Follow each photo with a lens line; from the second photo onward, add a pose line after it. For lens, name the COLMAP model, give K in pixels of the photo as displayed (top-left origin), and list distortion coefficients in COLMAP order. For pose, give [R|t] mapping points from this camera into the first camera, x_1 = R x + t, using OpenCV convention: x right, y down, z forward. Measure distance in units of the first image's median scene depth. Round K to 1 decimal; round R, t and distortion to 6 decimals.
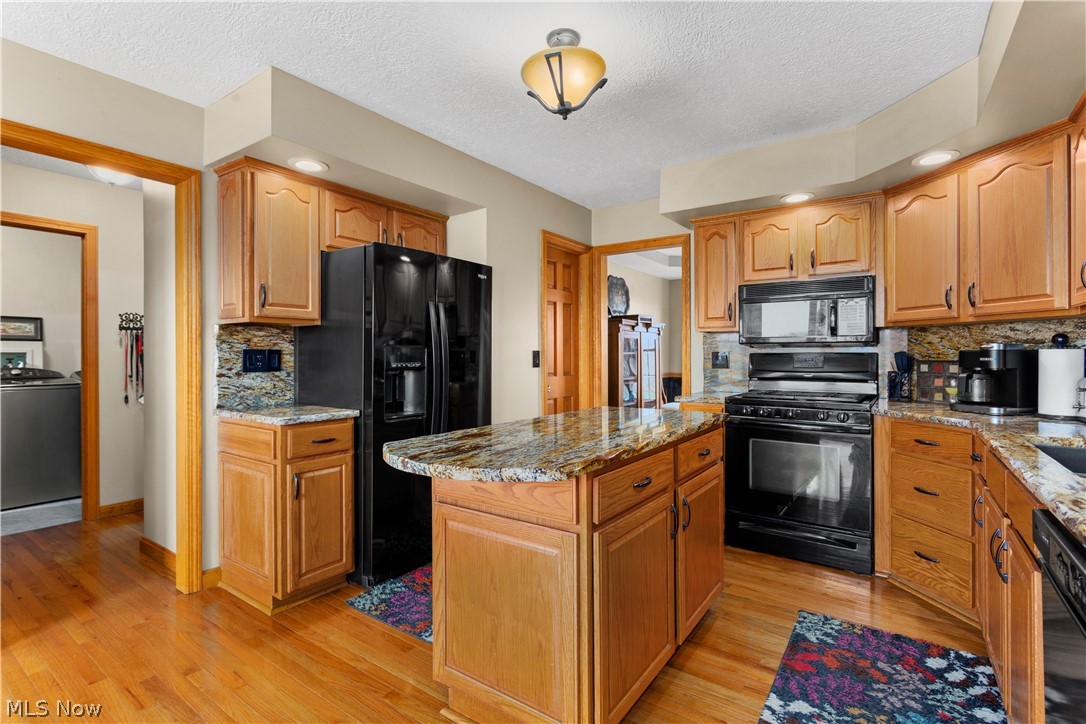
lens RADIAL K [[514.5, 0, 540.8], [0, 514.5, 353.7], [0, 0, 1]] dist [0.002056, 0.000491]
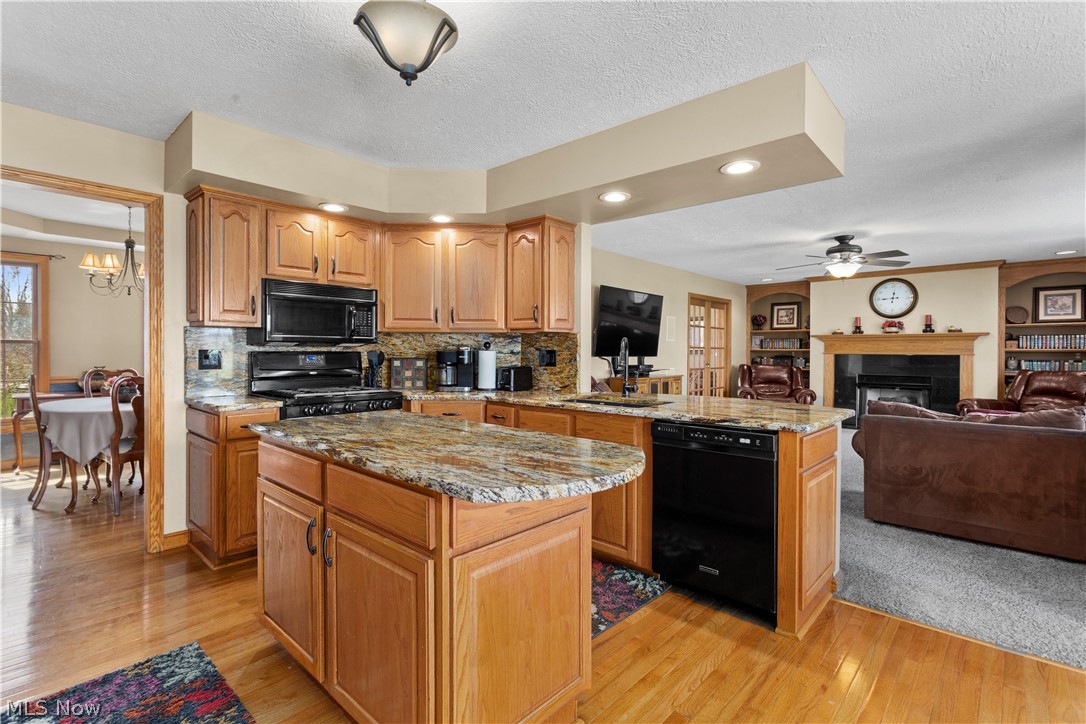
lens RADIAL K [[514.5, 0, 540.8], [0, 514.5, 353.7], [0, 0, 1]] dist [0.002056, 0.000491]
pose [[0.121908, -0.004362, 0.992532, -0.651043], [-0.007170, 0.999960, 0.005276, -0.008818], [-0.992516, -0.007760, 0.121872, 0.554738]]
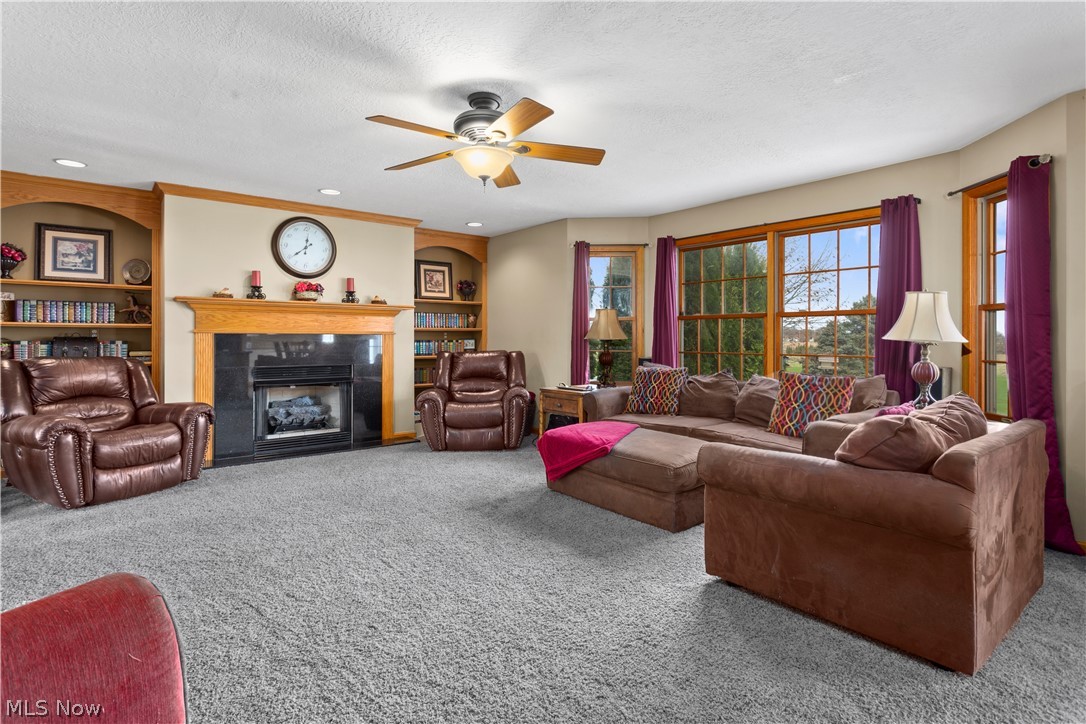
lens RADIAL K [[565.1, 0, 544.5], [0, 565.1, 334.4], [0, 0, 1]] dist [0.000228, 0.000172]
pose [[-0.965084, 0.002065, 0.261934, 1.247401], [-0.001145, 0.999926, -0.012100, 0.025917], [-0.261940, -0.011978, -0.965010, 0.726418]]
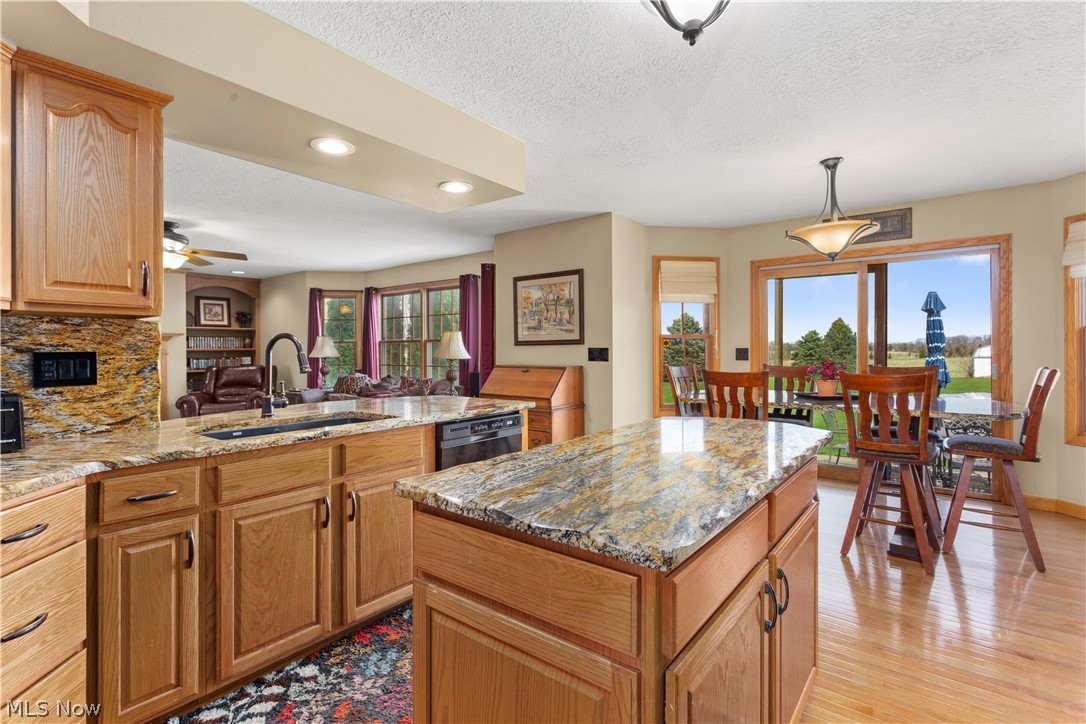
lens RADIAL K [[514.5, 0, 540.8], [0, 514.5, 353.7], [0, 0, 1]] dist [0.002056, 0.000491]
pose [[-0.999091, 0.006528, 0.042121, 0.198563], [0.006737, 0.999966, 0.004814, -0.007857], [-0.042088, 0.005094, -0.999101, 1.443704]]
